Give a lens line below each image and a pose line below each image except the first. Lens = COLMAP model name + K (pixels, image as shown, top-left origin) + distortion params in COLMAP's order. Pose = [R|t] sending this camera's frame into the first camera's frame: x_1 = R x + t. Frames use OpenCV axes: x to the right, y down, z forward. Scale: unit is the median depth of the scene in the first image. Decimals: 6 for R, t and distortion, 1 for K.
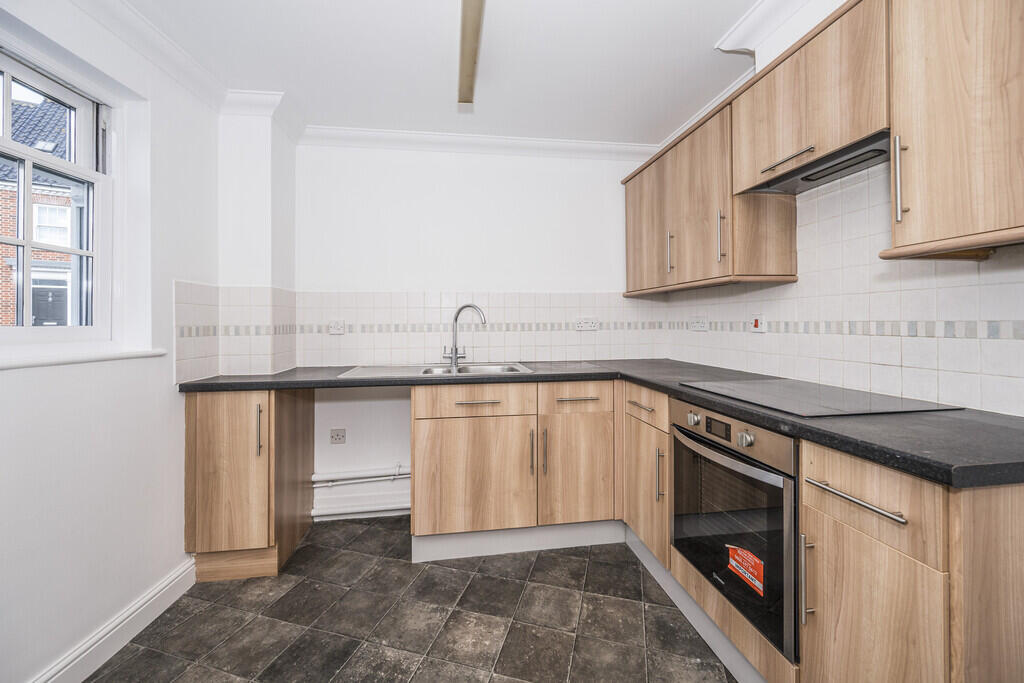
lens RADIAL K [[407.0, 0, 512.0], [0, 407.0, 326.4], [0, 0, 1]] dist [-0.030934, -0.000078]
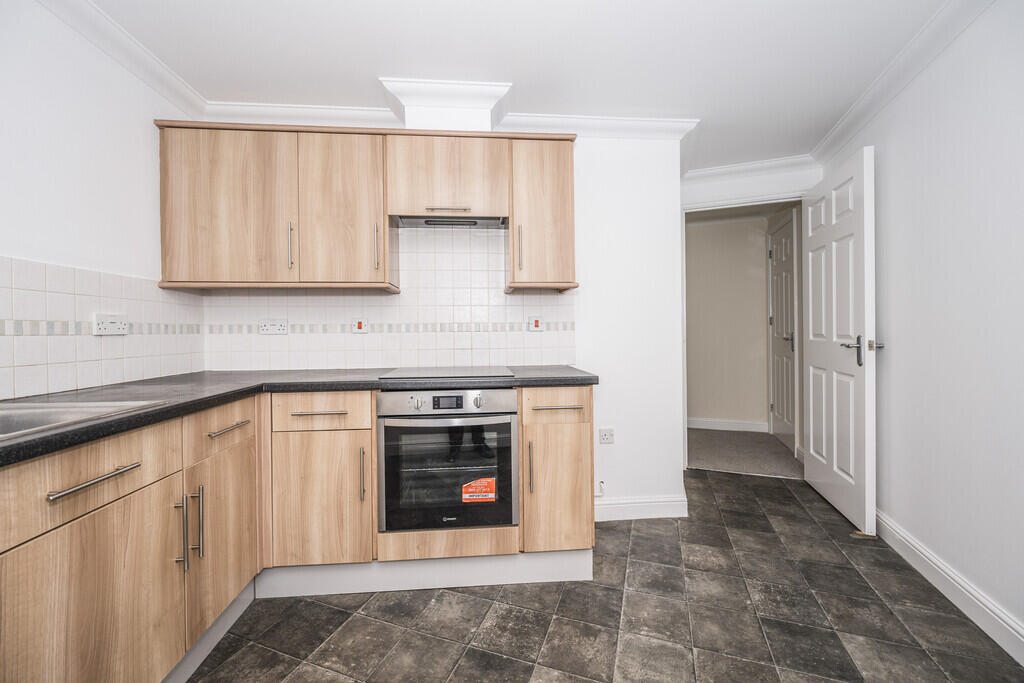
lens RADIAL K [[395.3, 0, 512.0], [0, 395.3, 341.5], [0, 0, 1]] dist [-0.029618, -0.000176]
pose [[0.034837, -0.016427, 0.999258, -0.534375], [0.018601, 0.999702, 0.015786, 0.030435], [-0.999220, 0.018038, 0.035133, 0.539741]]
